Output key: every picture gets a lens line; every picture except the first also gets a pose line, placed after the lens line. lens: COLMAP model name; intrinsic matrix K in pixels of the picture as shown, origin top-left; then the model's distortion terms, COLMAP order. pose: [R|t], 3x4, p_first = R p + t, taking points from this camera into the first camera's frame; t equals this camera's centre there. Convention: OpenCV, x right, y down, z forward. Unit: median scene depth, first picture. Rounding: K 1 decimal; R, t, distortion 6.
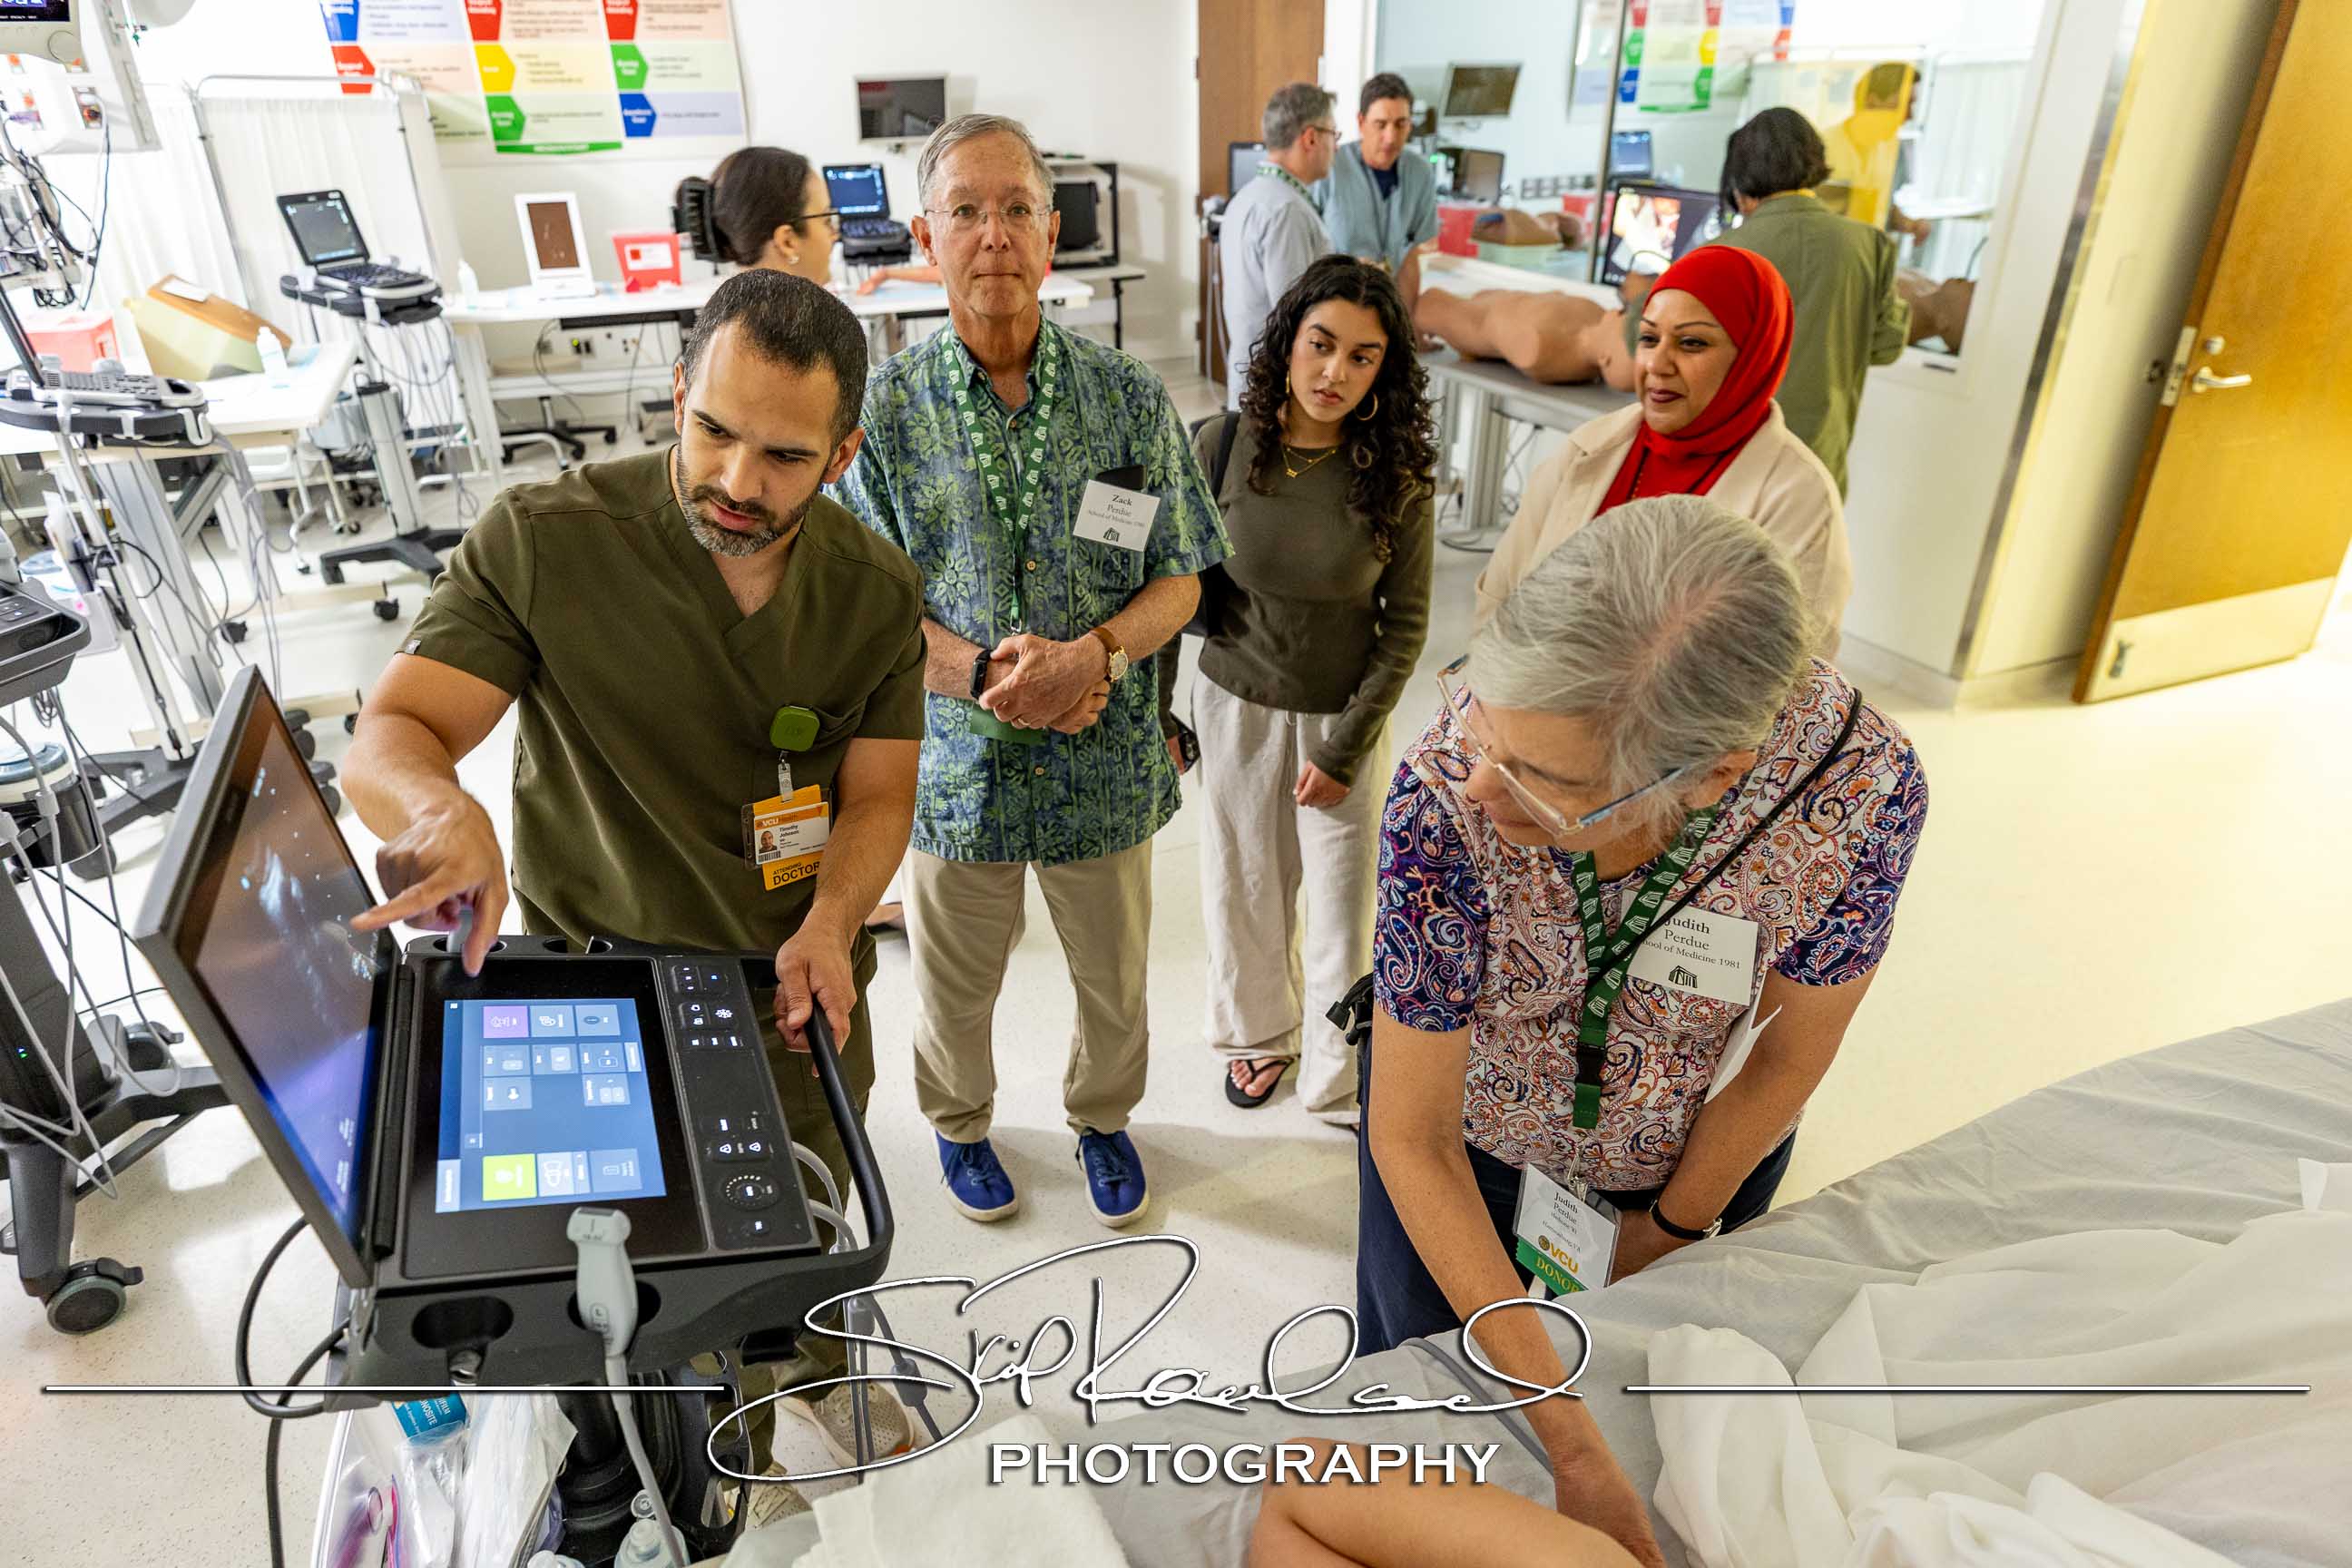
lens RADIAL K [[1439.0, 0, 1176.0], [0, 1439.0, 784.0], [0, 0, 1]] dist [0.010185, -0.000232]
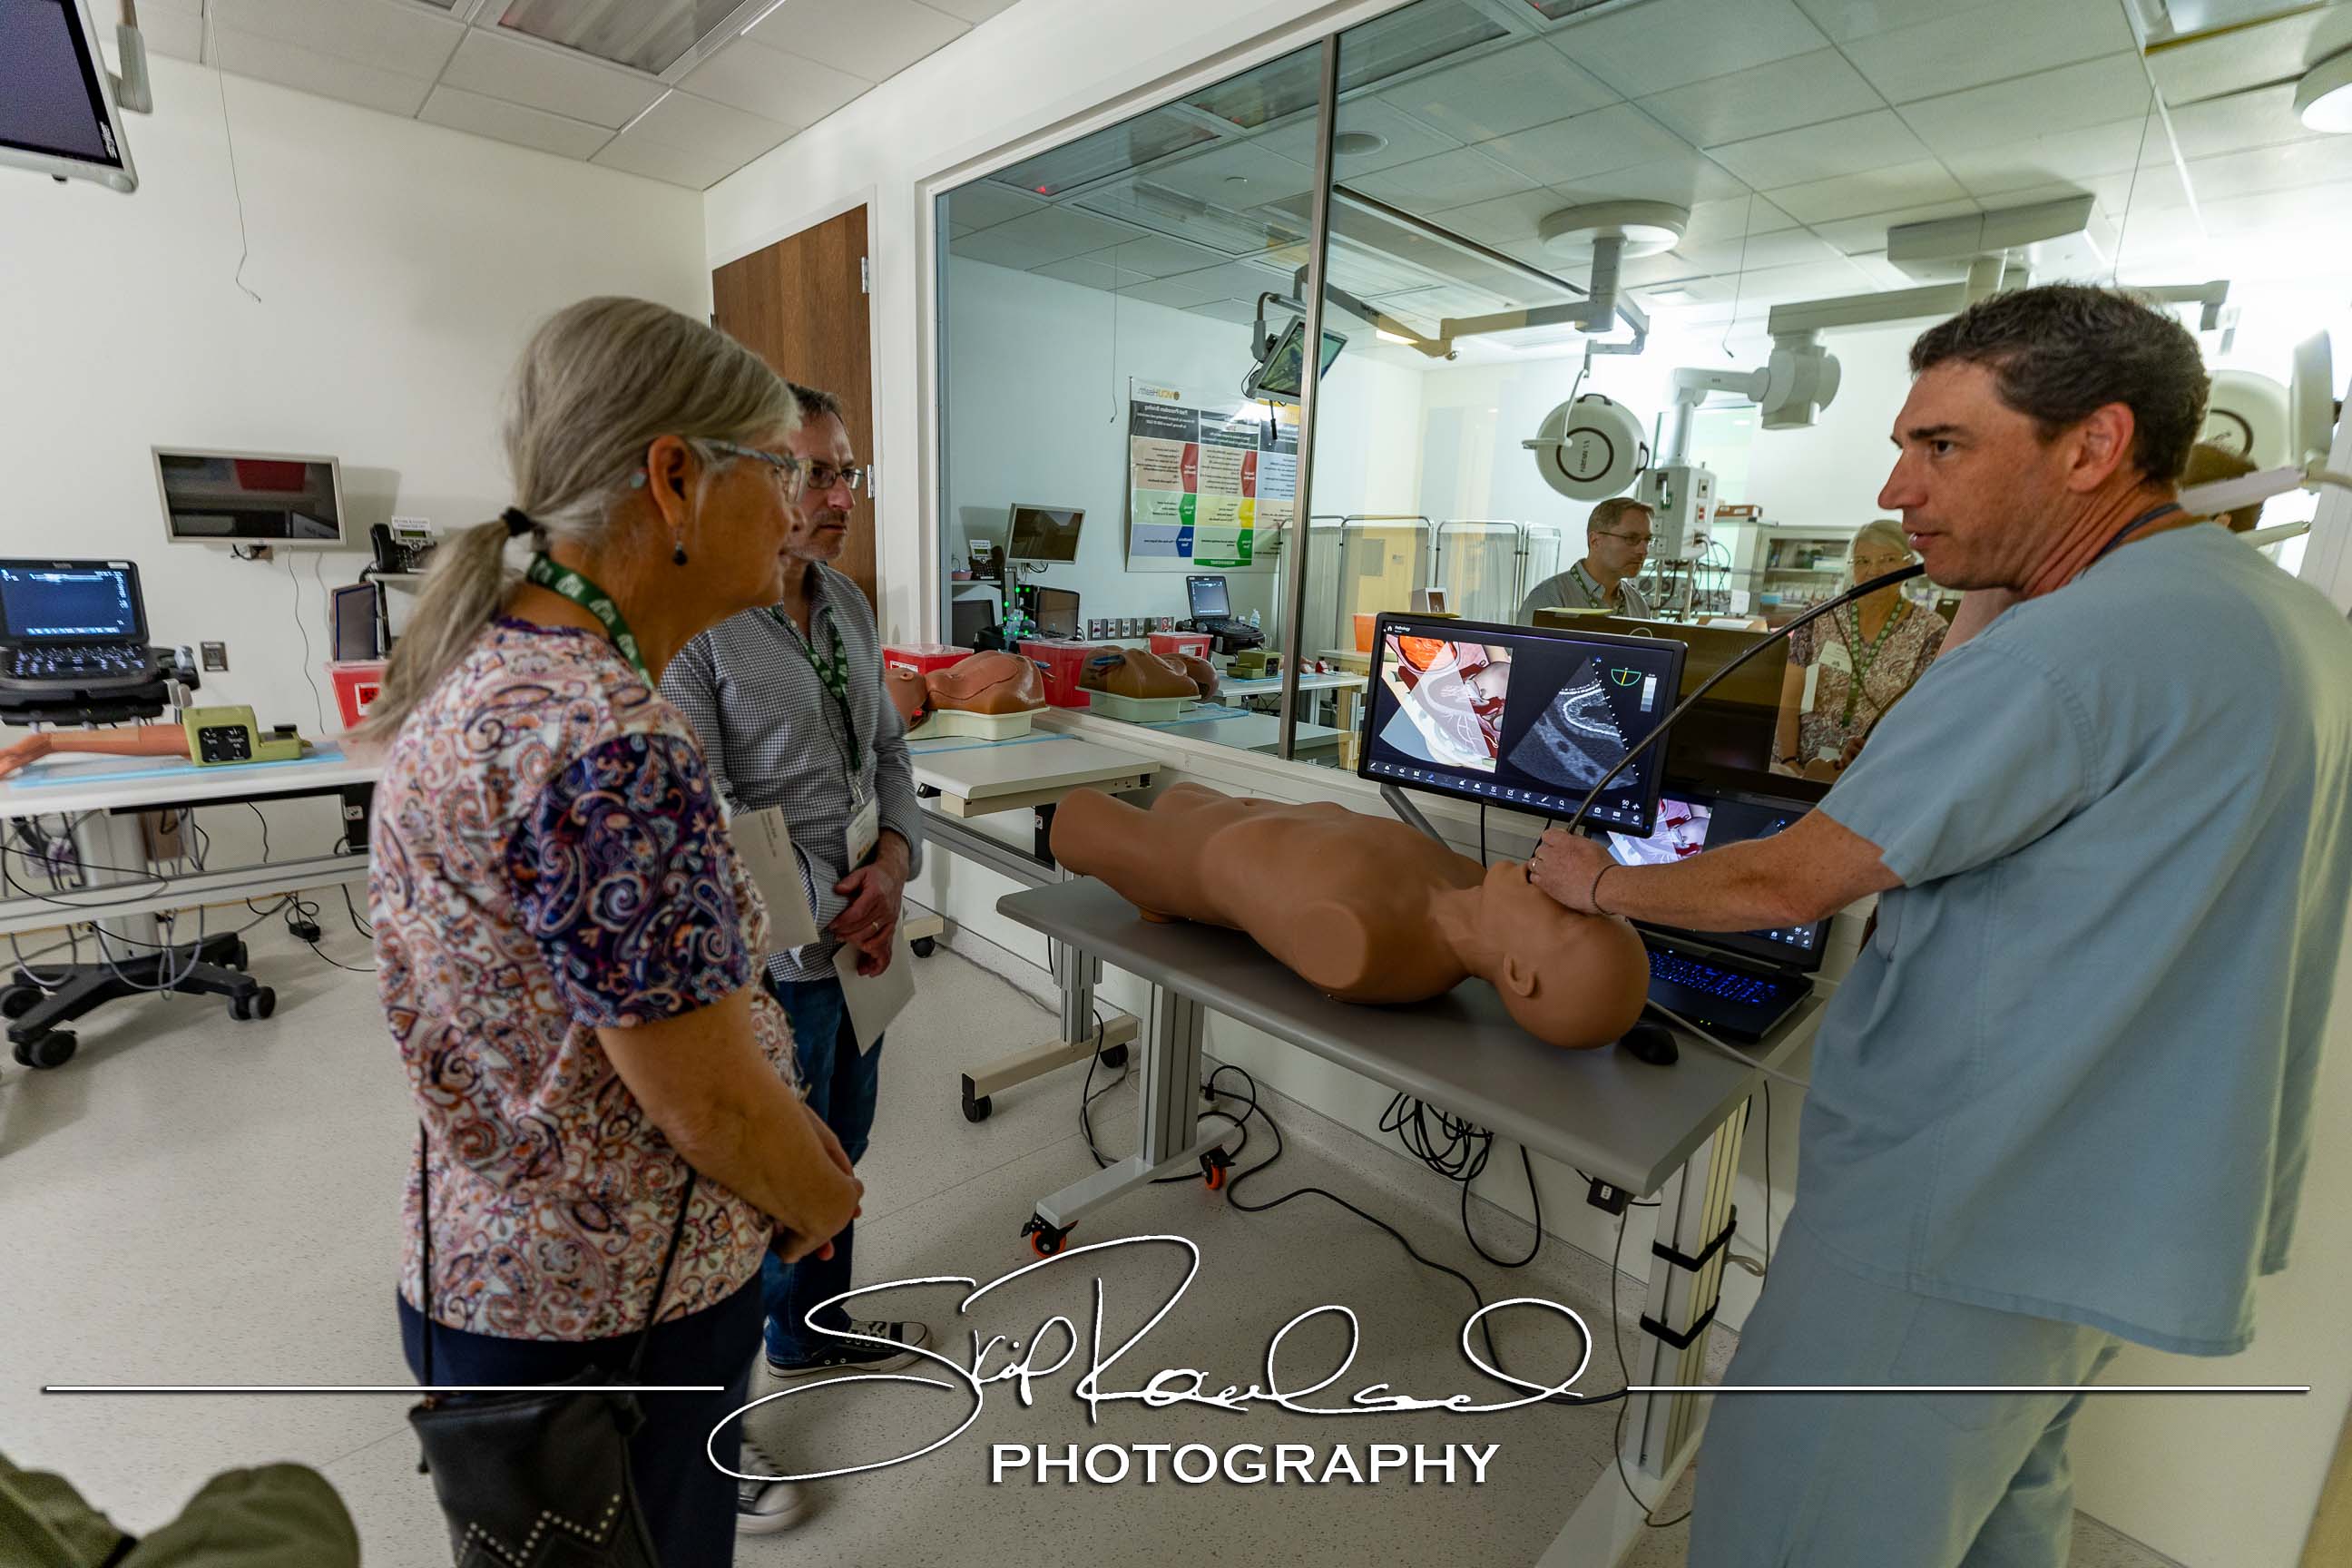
lens RADIAL K [[1036.9, 0, 1176.0], [0, 1036.9, 784.0], [0, 0, 1]] dist [0.001291, -0.000052]
pose [[0.936114, -0.026802, 0.350673, 0.043535], [0.110789, 0.968800, -0.221705, -0.156164], [-0.333790, 0.246392, 0.909877, 0.385271]]
